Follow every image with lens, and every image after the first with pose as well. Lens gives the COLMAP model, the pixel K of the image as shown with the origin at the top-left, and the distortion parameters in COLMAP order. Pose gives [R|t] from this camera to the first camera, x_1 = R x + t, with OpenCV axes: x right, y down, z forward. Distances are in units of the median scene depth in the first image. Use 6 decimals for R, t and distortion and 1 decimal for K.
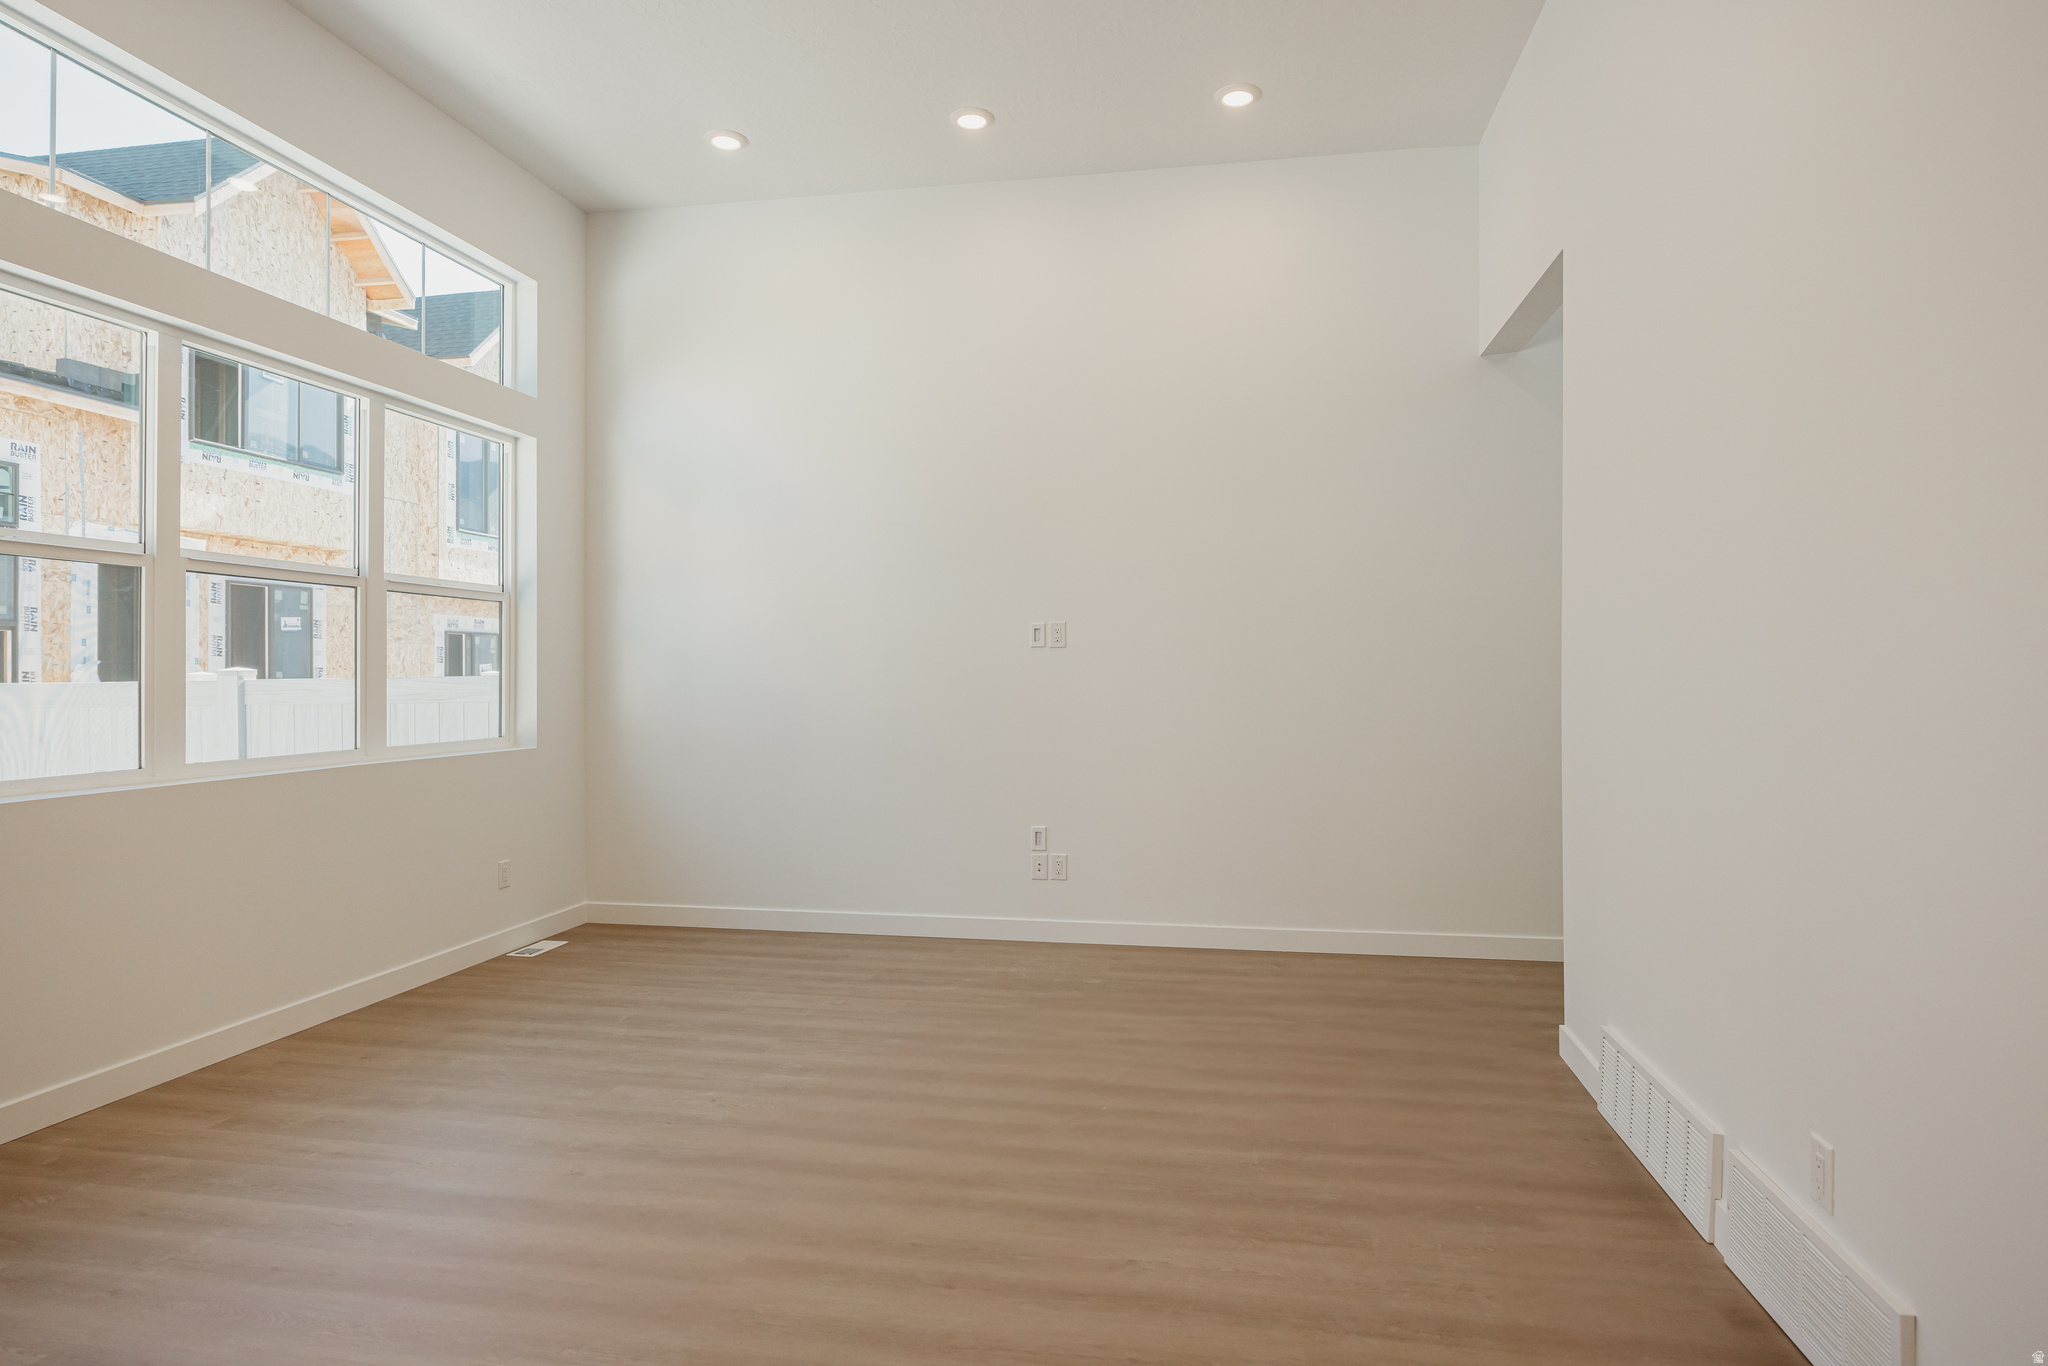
lens RADIAL K [[1156.2, 0, 1039.0], [0, 1156.2, 672.4], [0, 0, 1]] dist [-0.001049, 0.000414]
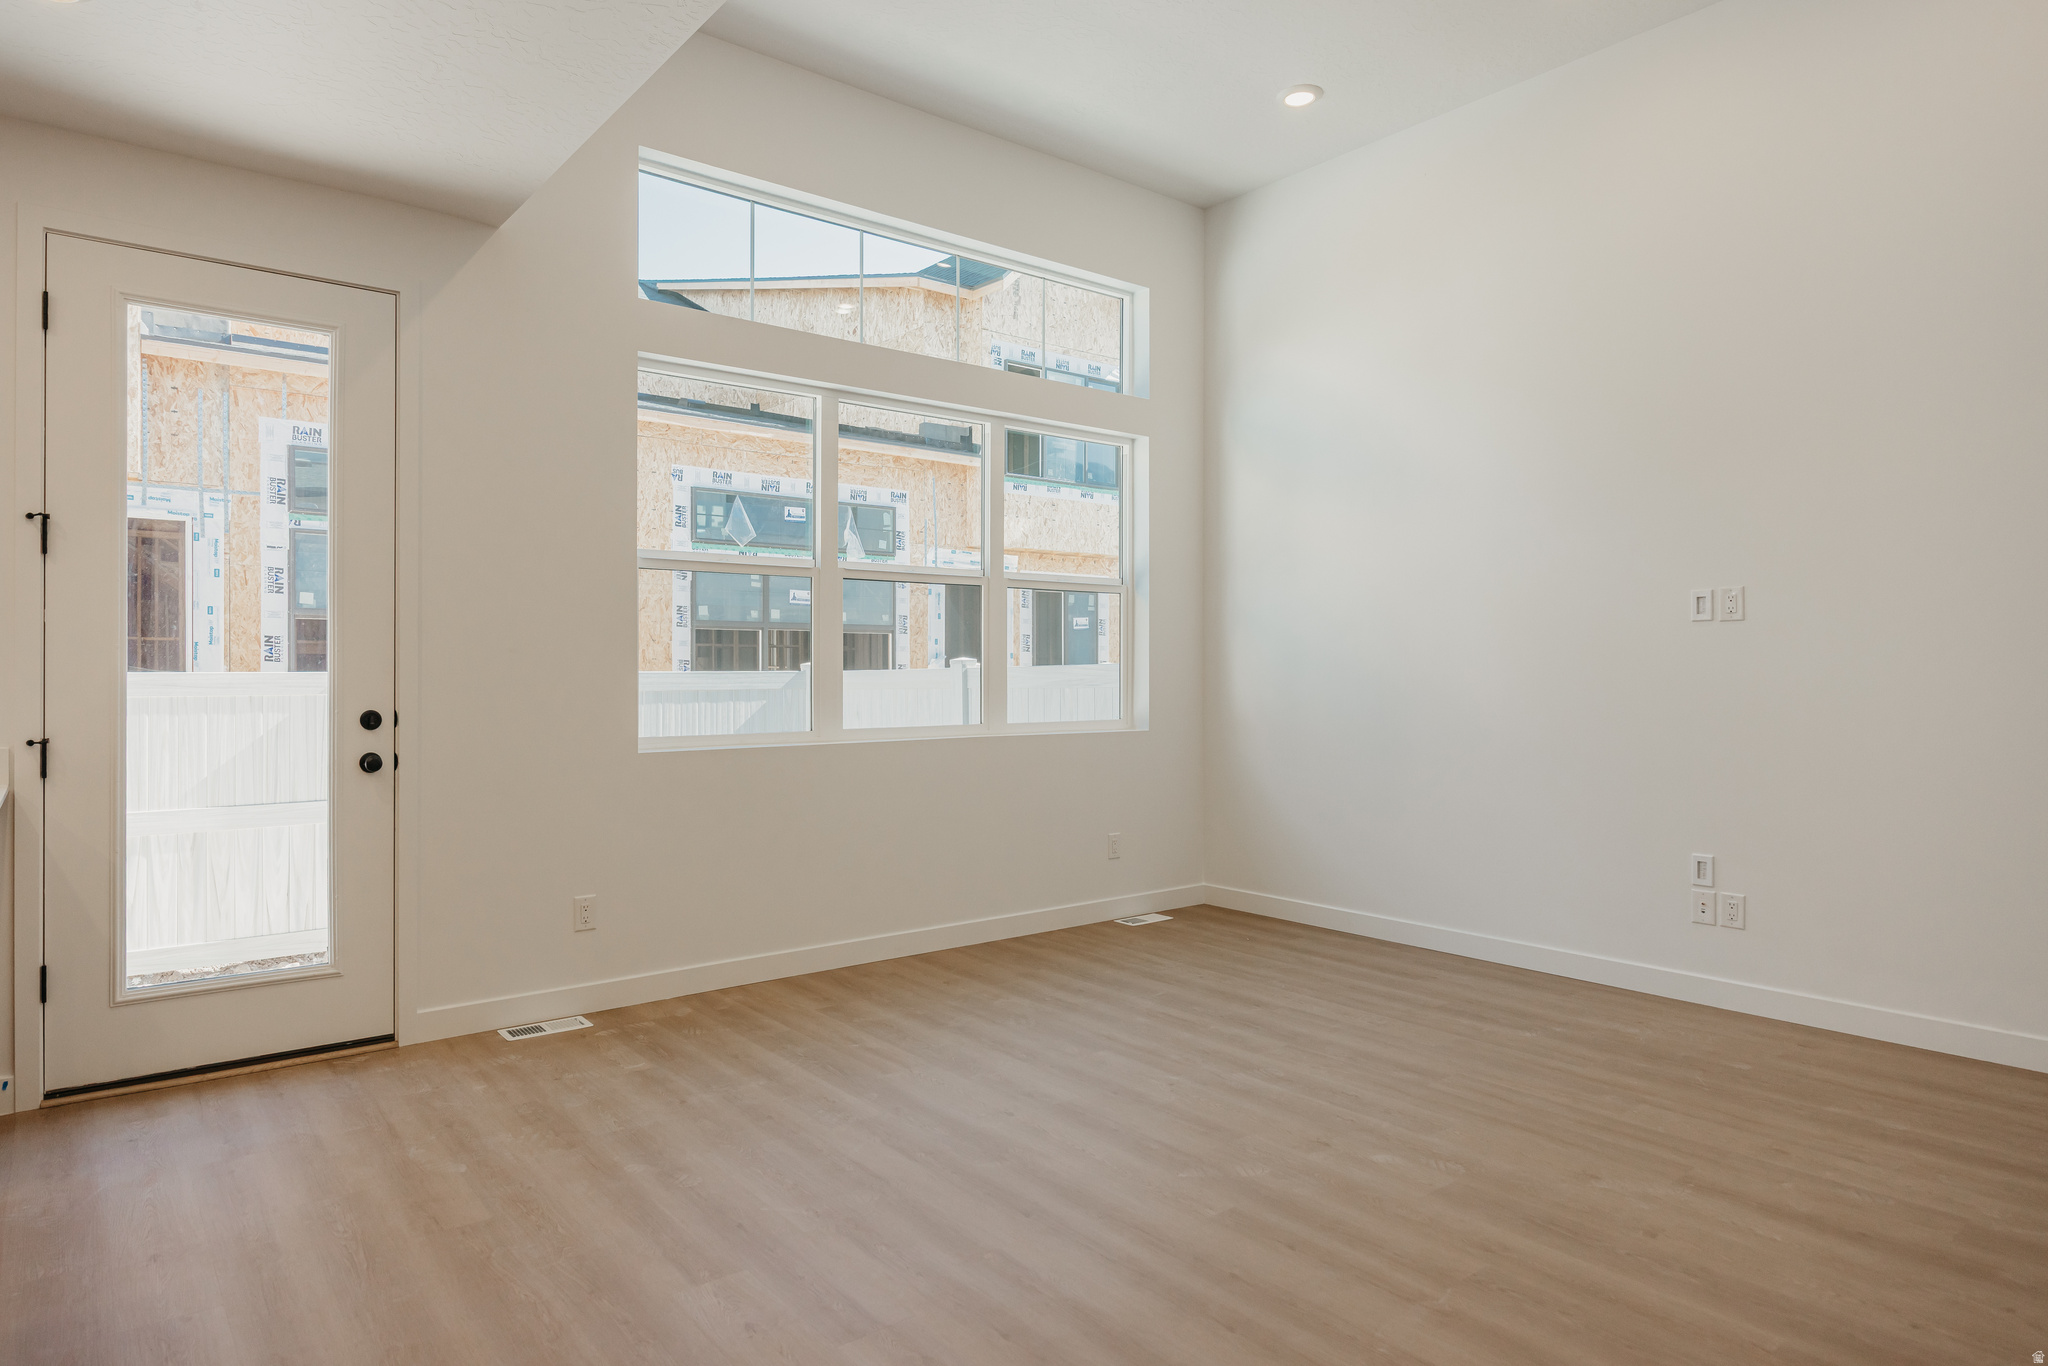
lens RADIAL K [[1193.6, 0, 946.1], [0, 1193.6, 671.1], [0, 0, 1]] dist [-0.001781, -0.001218]
pose [[0.727532, -0.000069, -0.686074, 0.172601], [0.001470, 0.999998, 0.001459, 0.009175], [0.686072, -0.002070, 0.727530, 0.077823]]
